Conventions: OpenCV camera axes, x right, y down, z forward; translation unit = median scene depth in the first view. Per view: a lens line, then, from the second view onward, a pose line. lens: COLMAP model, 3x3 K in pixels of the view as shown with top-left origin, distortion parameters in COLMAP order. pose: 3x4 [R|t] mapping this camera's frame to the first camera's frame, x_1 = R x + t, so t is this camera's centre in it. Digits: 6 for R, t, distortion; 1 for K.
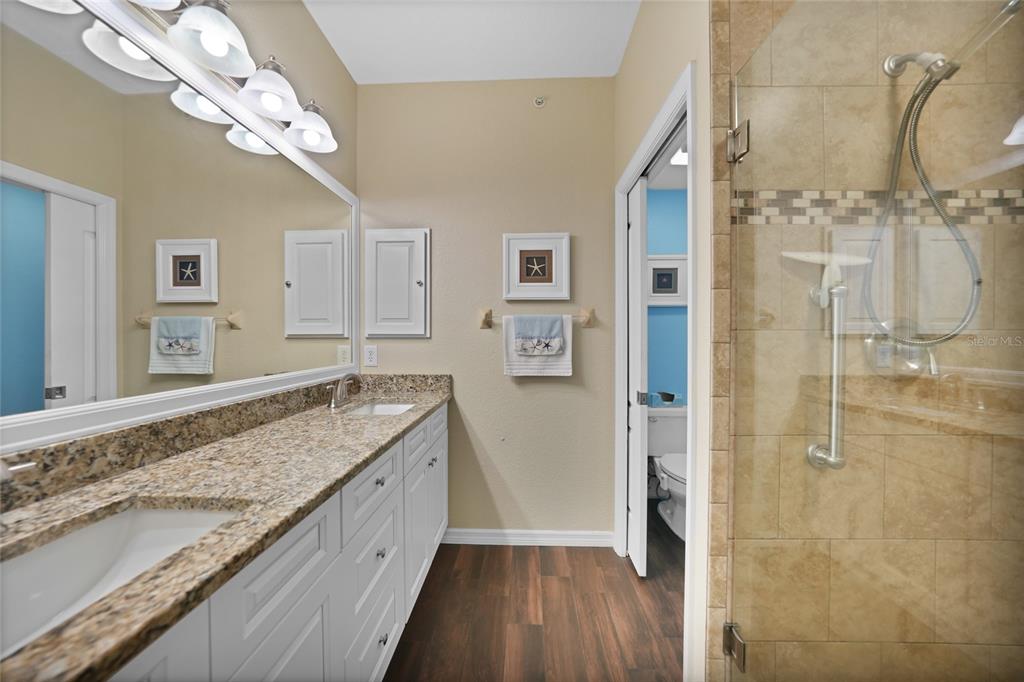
lens RADIAL K [[366.7, 0, 517.2], [0, 366.7, 341.3], [0, 0, 1]] dist [0.001442, 0.000467]
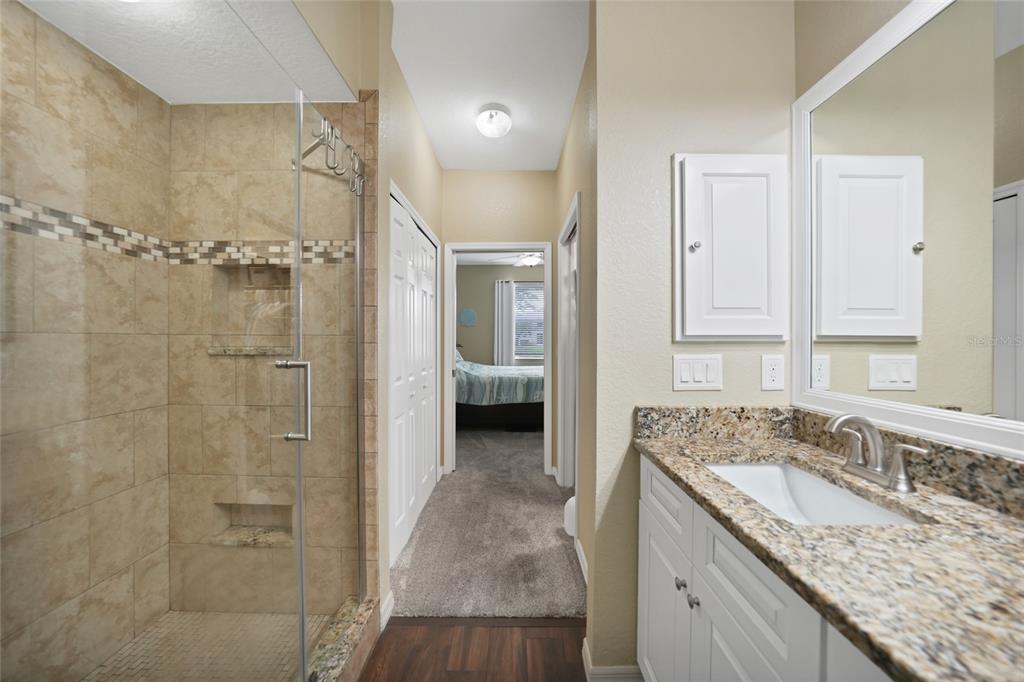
lens RADIAL K [[366.7, 0, 515.3], [0, 366.7, 340.0], [0, 0, 1]] dist [0.001442, 0.000467]
pose [[-0.999709, -0.004433, -0.023729, -0.007544], [-0.004694, 0.999929, 0.010942, -0.019882], [0.023679, 0.011050, -0.999659, 1.921306]]
